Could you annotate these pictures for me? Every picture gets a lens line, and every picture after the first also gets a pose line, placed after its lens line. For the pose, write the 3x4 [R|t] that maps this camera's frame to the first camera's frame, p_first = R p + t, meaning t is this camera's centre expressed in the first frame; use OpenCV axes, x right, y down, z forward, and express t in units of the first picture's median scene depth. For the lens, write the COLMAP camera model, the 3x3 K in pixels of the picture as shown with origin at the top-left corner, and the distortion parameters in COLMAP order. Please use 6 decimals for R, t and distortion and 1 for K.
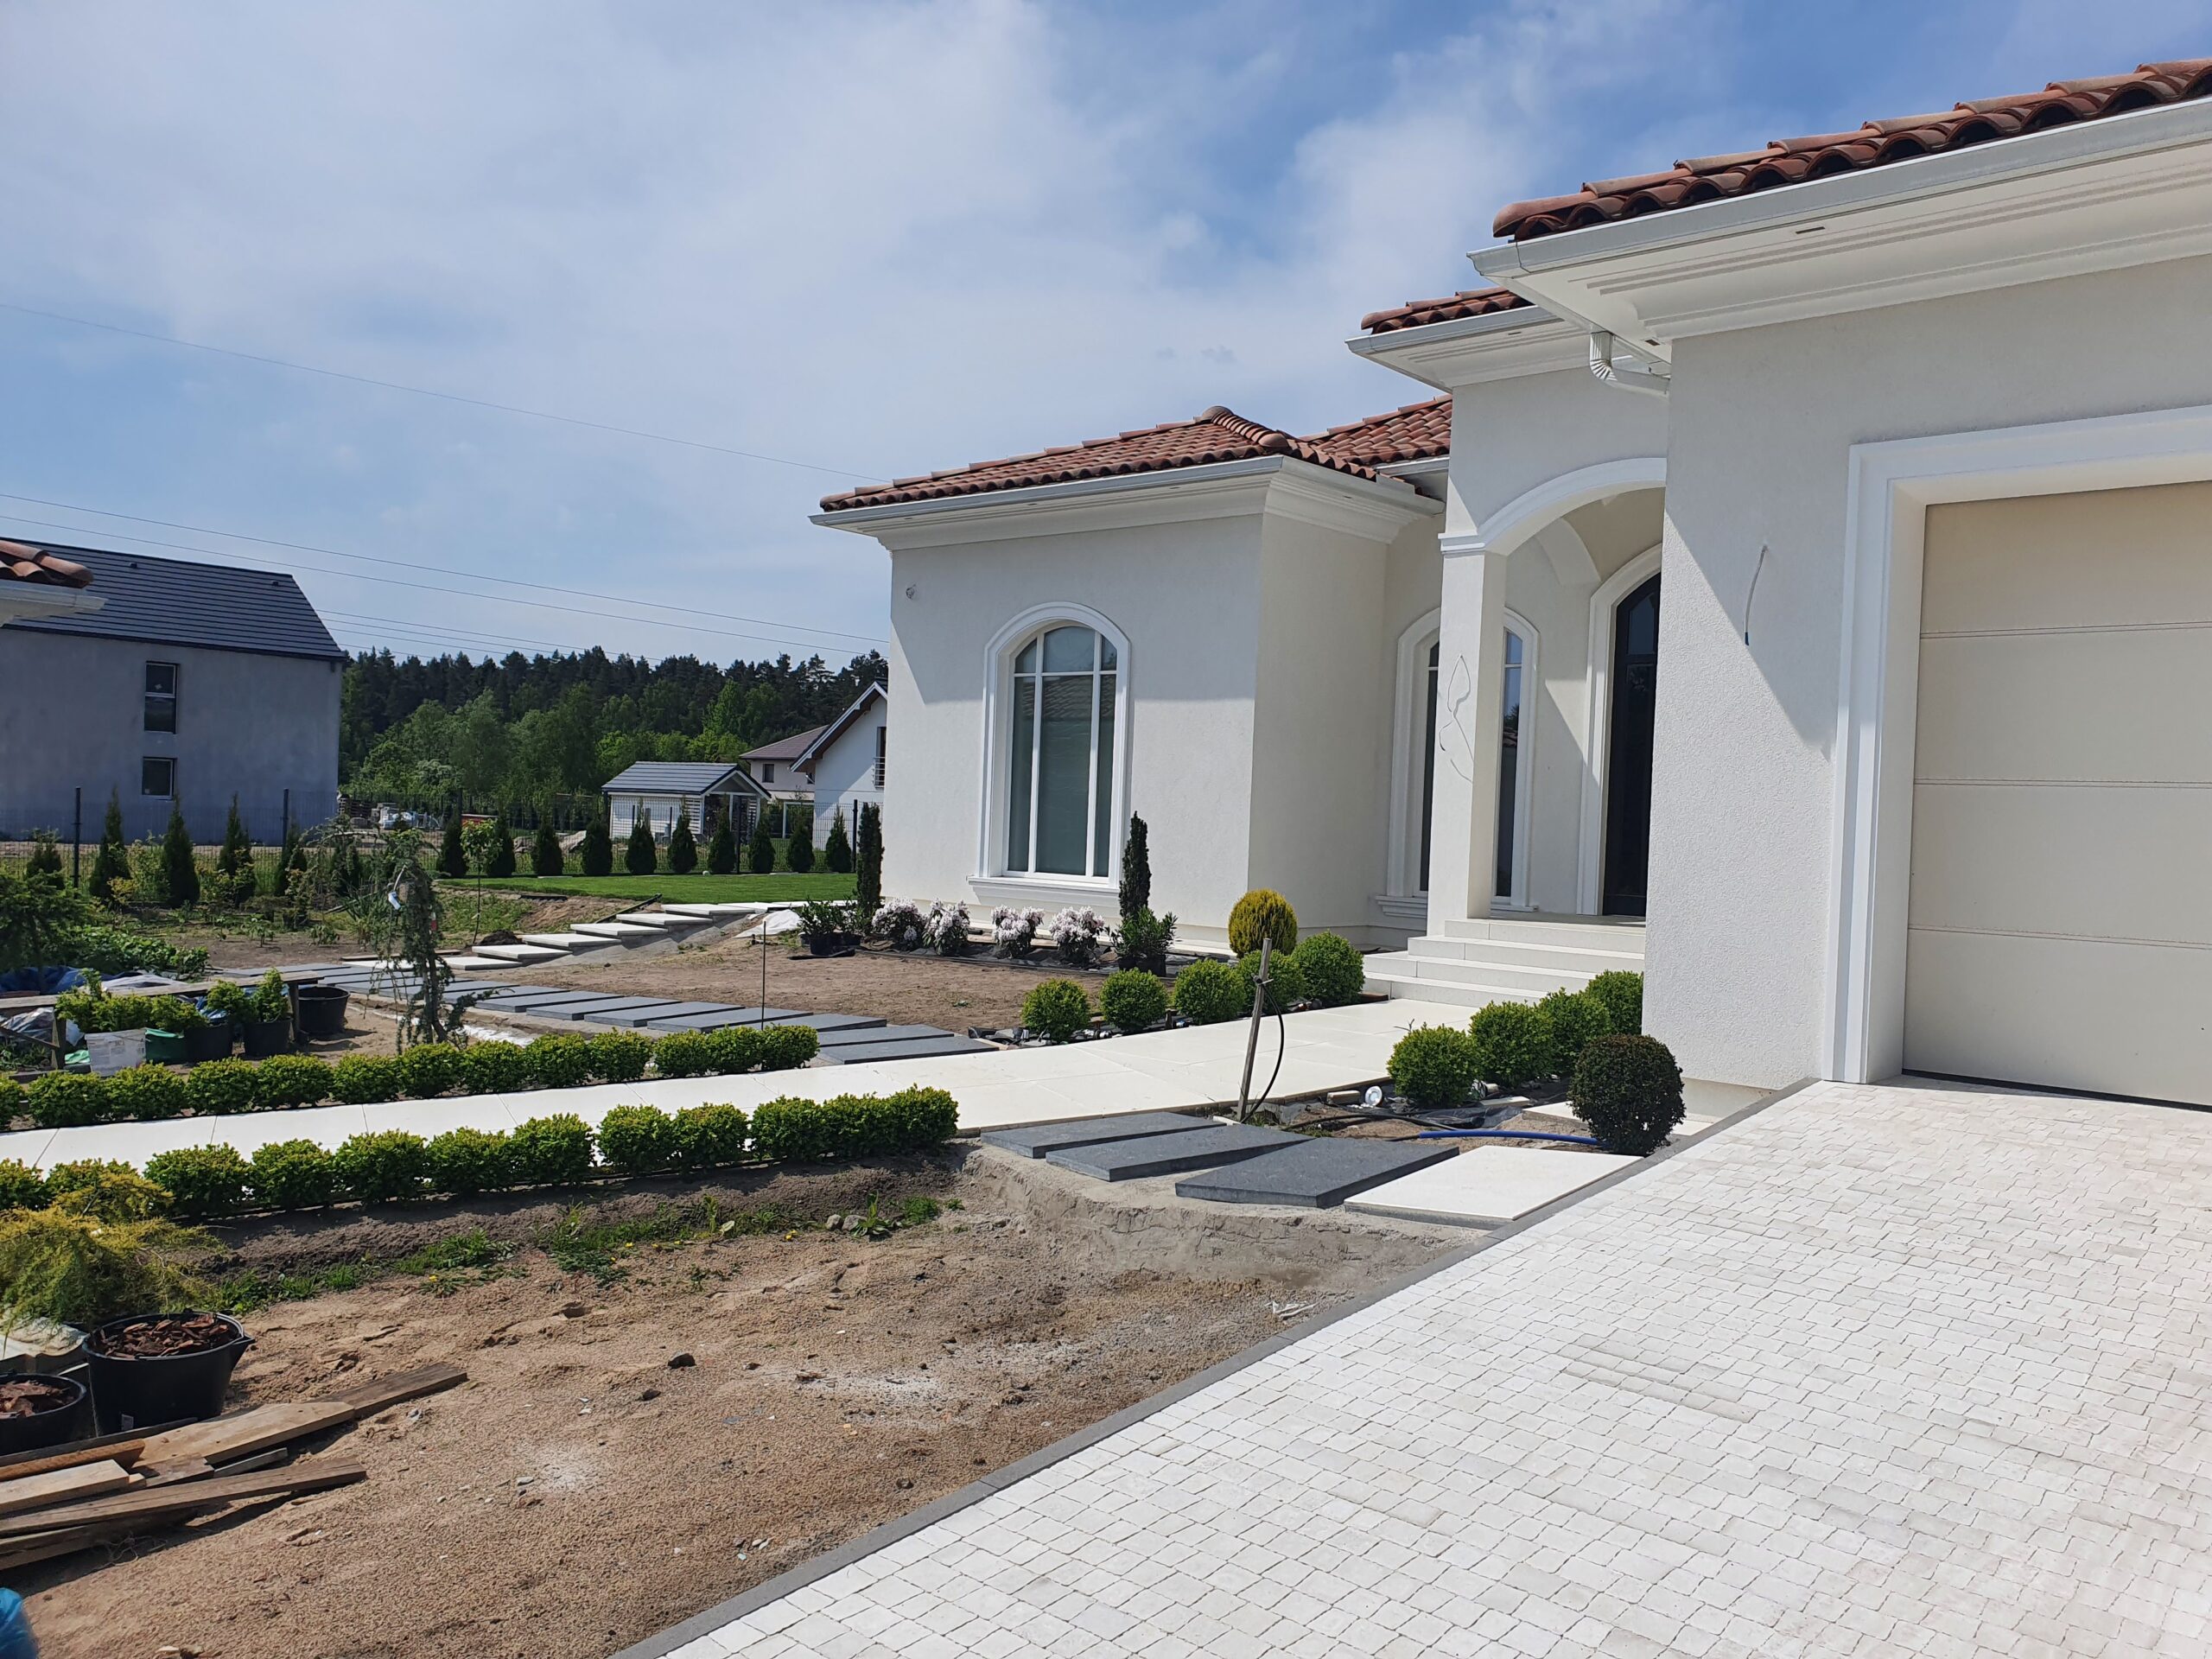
lens RADIAL K [[1694.2, 0, 1105.3], [0, 1694.2, 870.2], [0, 0, 1]] dist [0.102635, -0.168376]
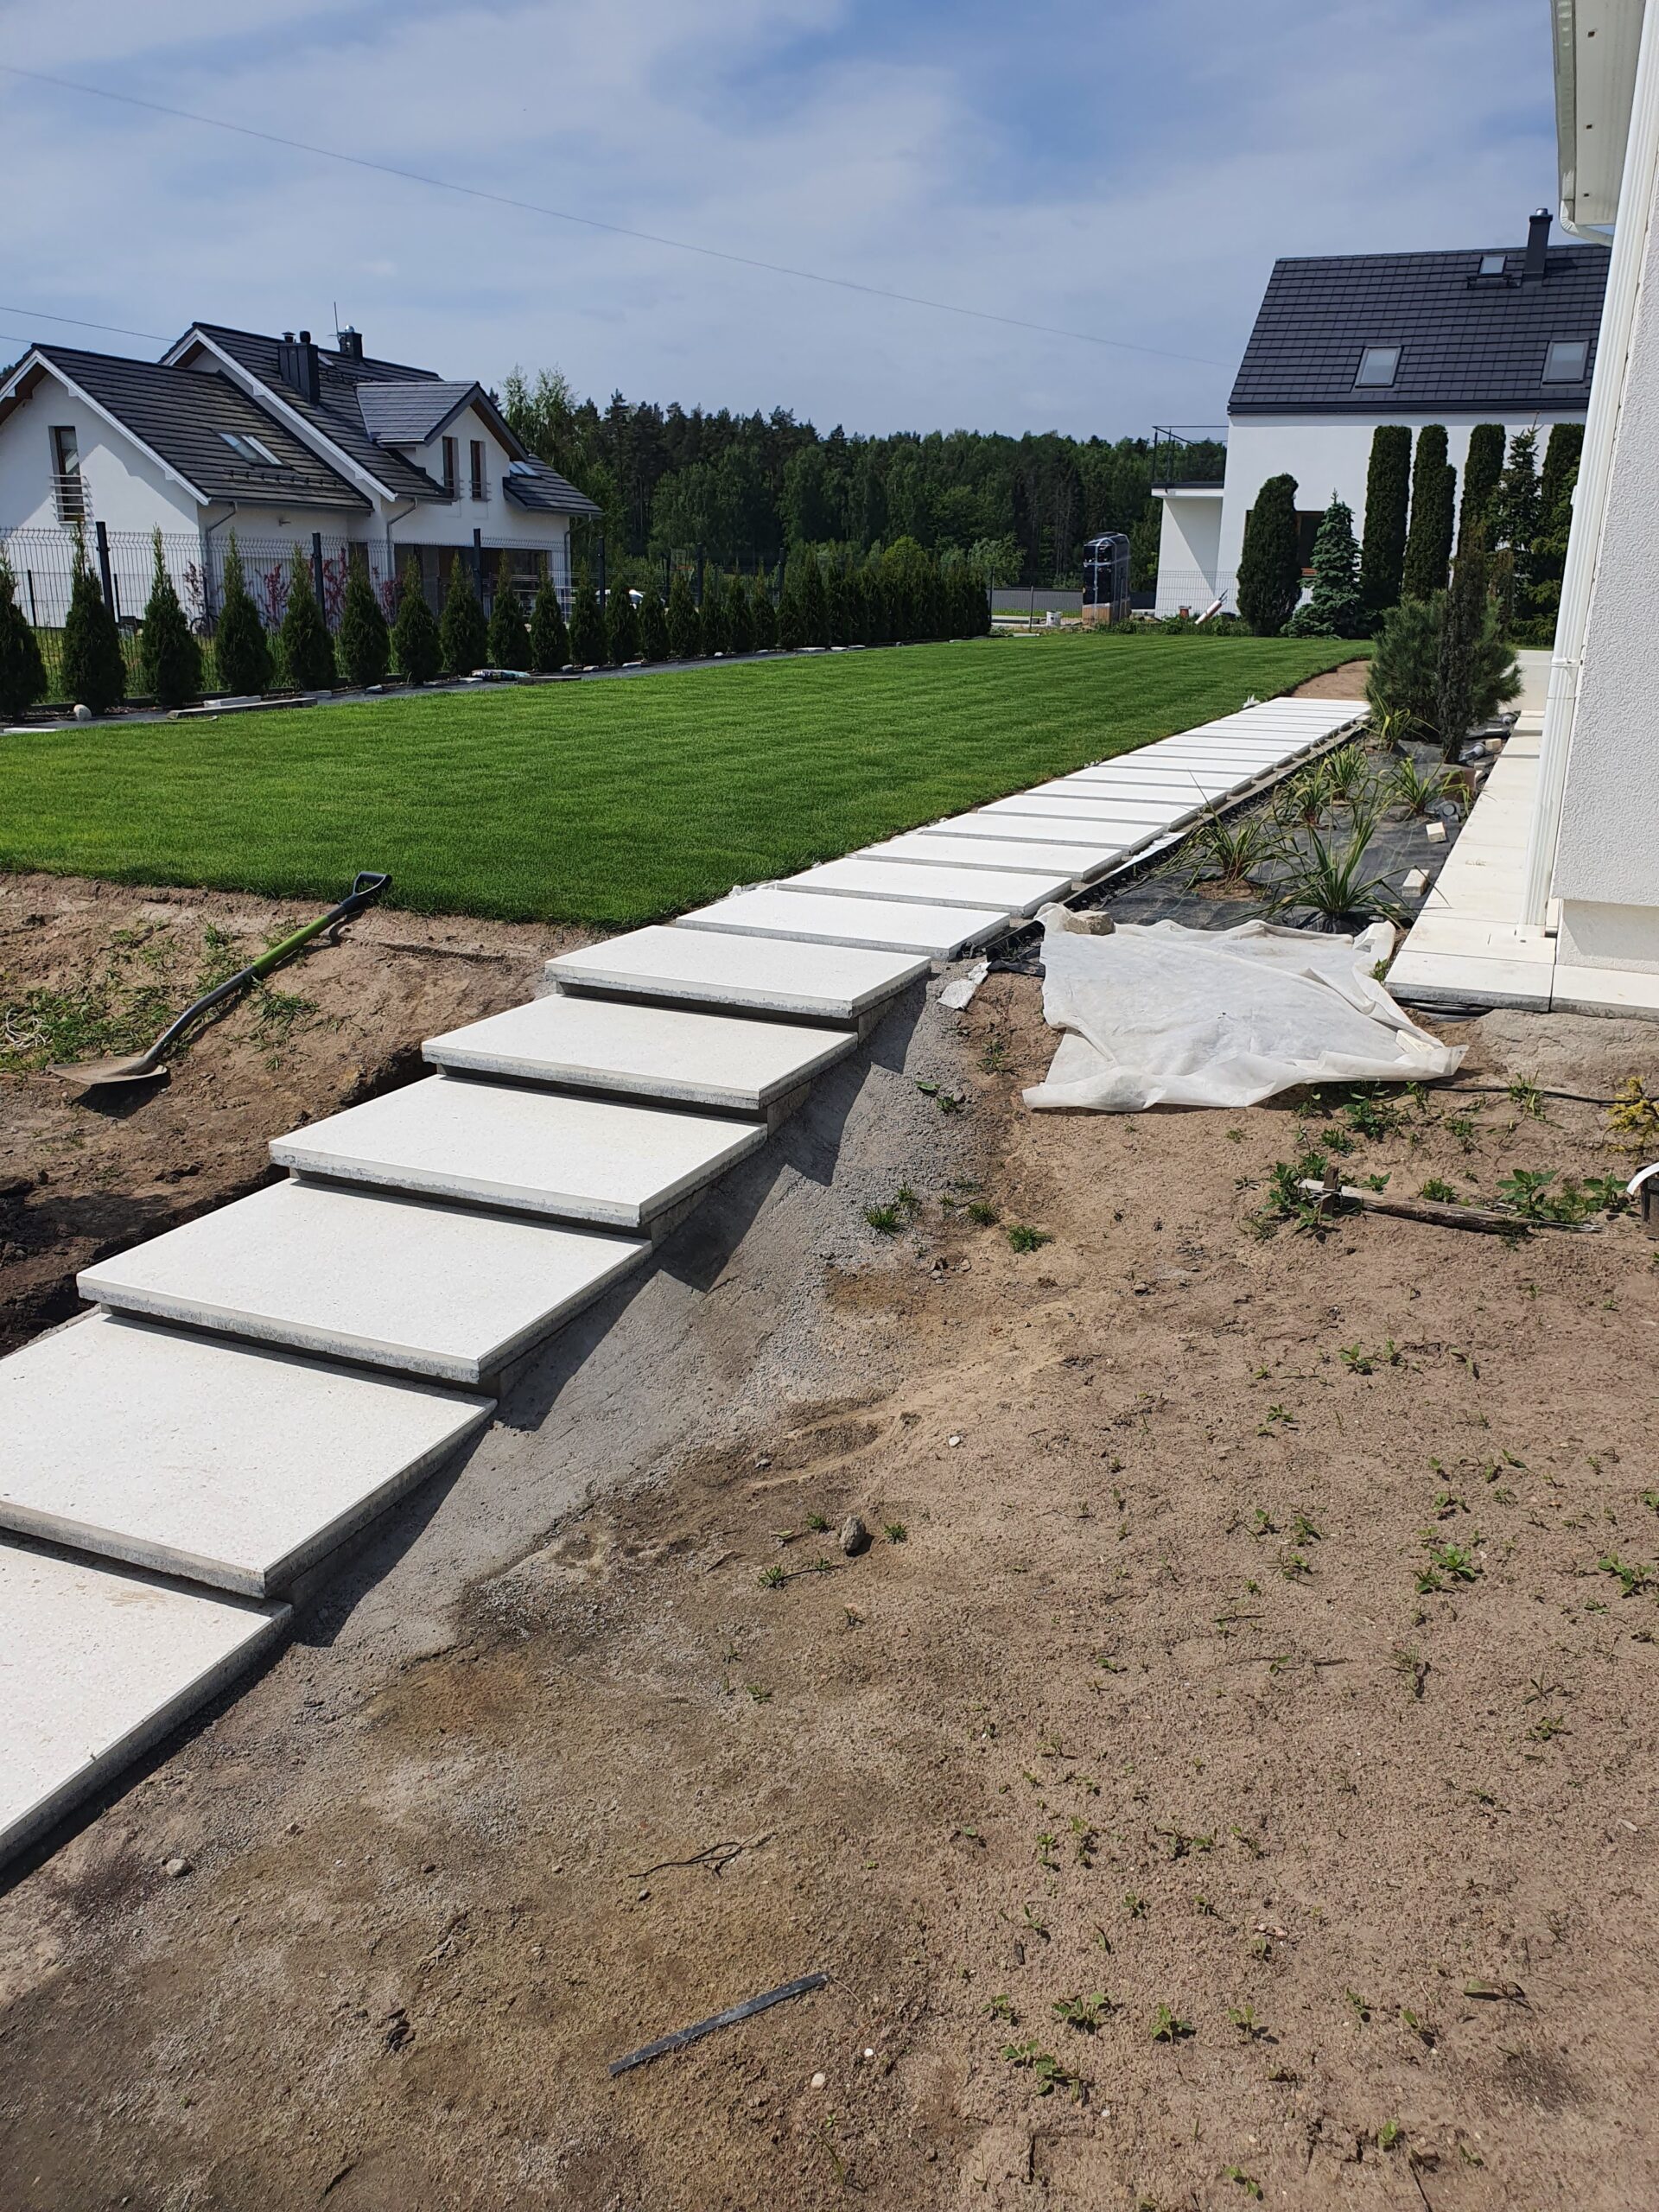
lens RADIAL K [[1776.6, 0, 834.7], [0, 1776.6, 1076.9], [0, 0, 1]] dist [0.036343, 0.007119]
pose [[0.949633, -0.093442, 0.299109, -0.342848], [0.018340, 0.969444, 0.244627, -0.027860], [-0.312828, -0.226820, 0.922329, 0.867033]]
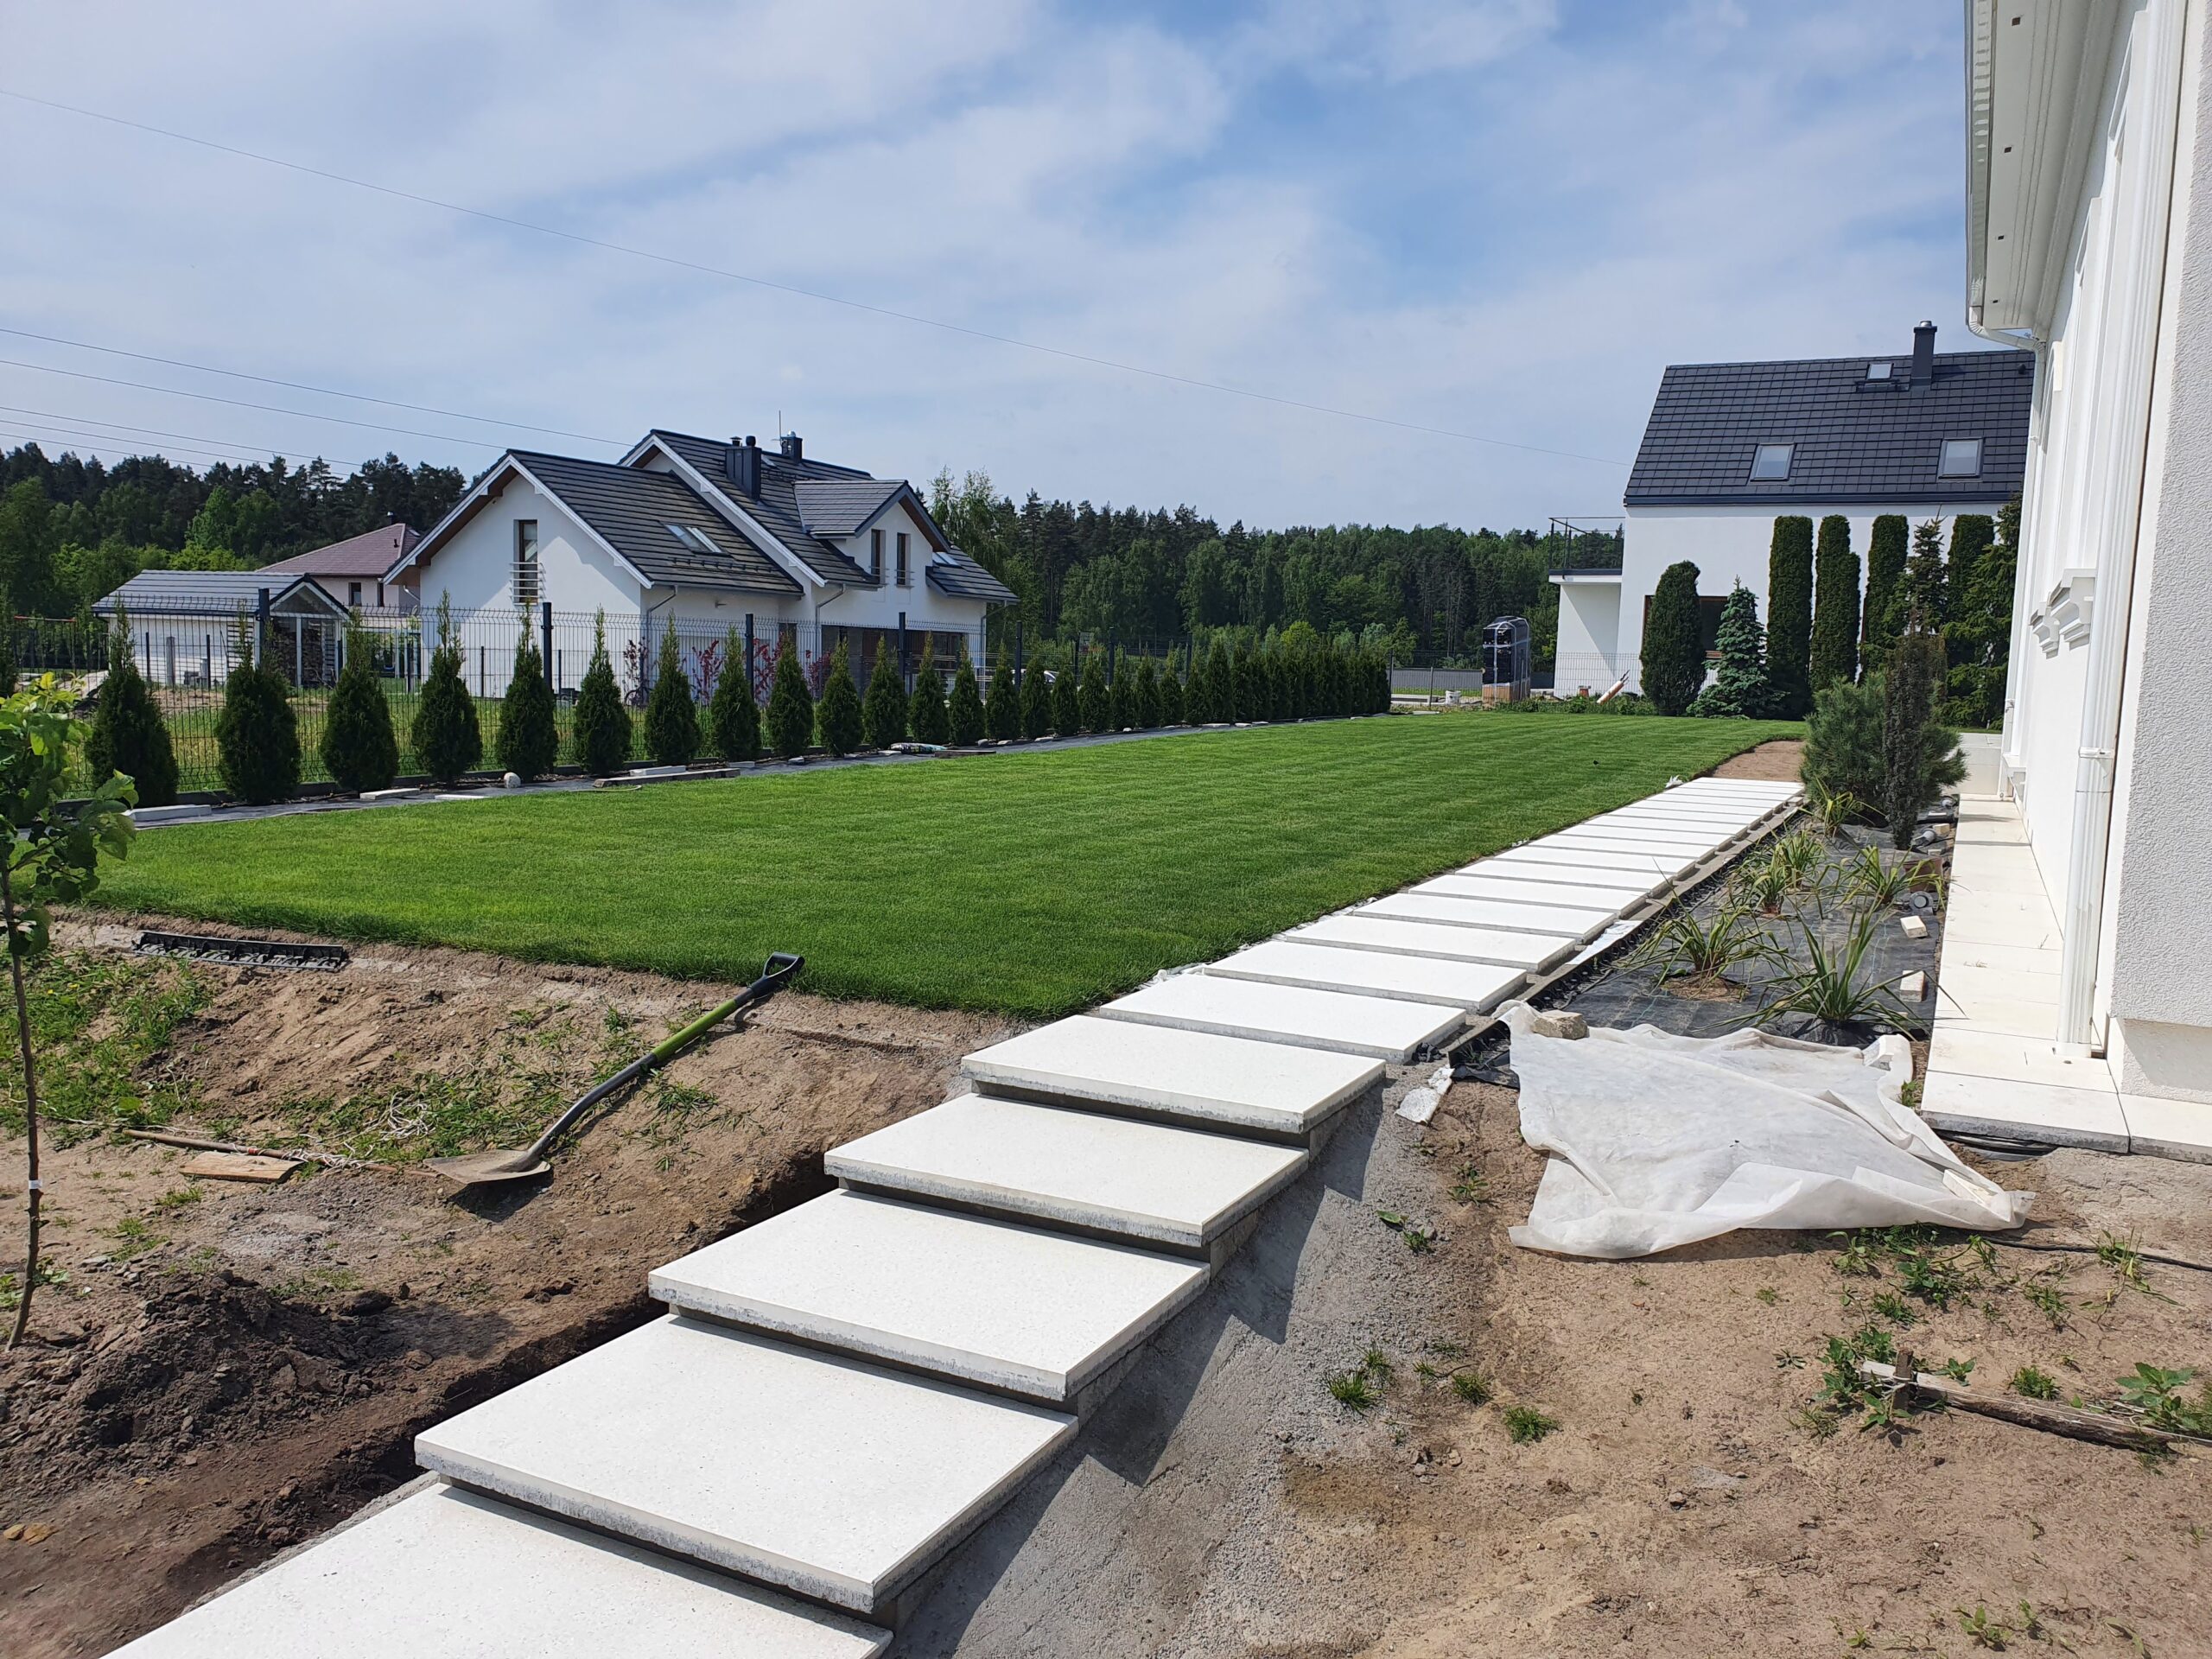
lens RADIAL K [[1738.9, 0, 1104.5], [0, 1738.9, 836.8], [0, 0, 1]] dist [0.135301, -0.166944]
pose [[0.969830, -0.027920, 0.242180, -0.341068], [0.009829, 0.997090, 0.075591, -0.028645], [-0.243586, -0.070930, 0.967282, 0.895924]]
